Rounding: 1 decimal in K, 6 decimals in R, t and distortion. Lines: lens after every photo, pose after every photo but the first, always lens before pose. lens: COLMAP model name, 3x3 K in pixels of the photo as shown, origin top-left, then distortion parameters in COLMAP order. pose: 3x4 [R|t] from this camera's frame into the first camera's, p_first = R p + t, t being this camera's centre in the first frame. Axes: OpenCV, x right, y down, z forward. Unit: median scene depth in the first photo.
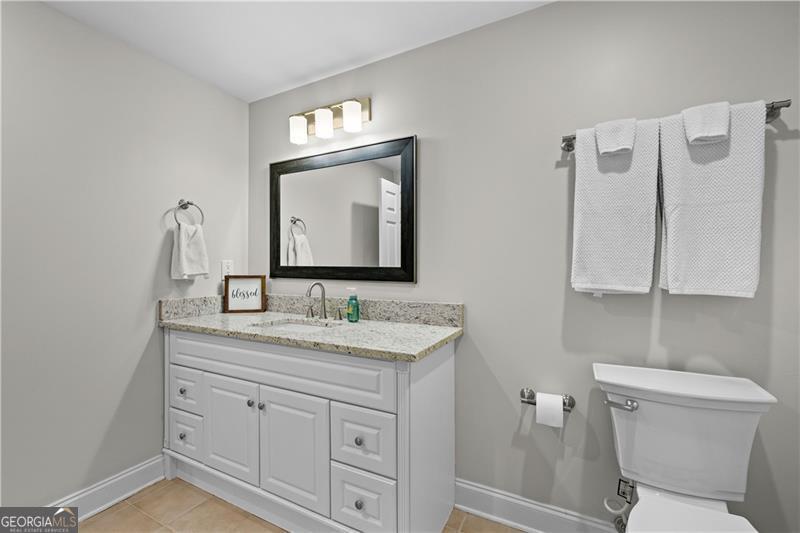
lens RADIAL K [[347.3, 0, 403.8], [0, 347.3, 271.7], [0, 0, 1]] dist [0.001481, 0.000085]
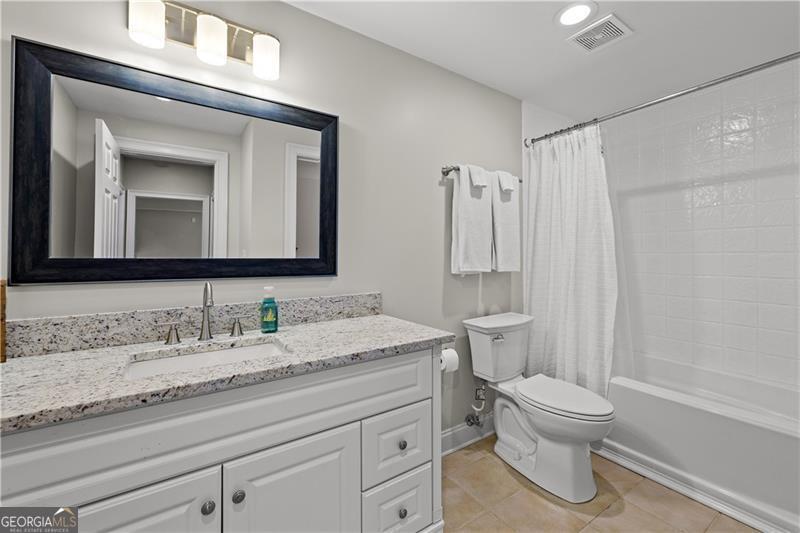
lens RADIAL K [[347.3, 0, 402.8], [0, 347.3, 258.9], [0, 0, 1]] dist [0.001481, 0.000085]
pose [[0.451985, -0.008205, 0.891988, -0.729109], [0.017470, 0.999847, 0.000344, -0.009248], [-0.891854, 0.015428, 0.452059, 0.433992]]
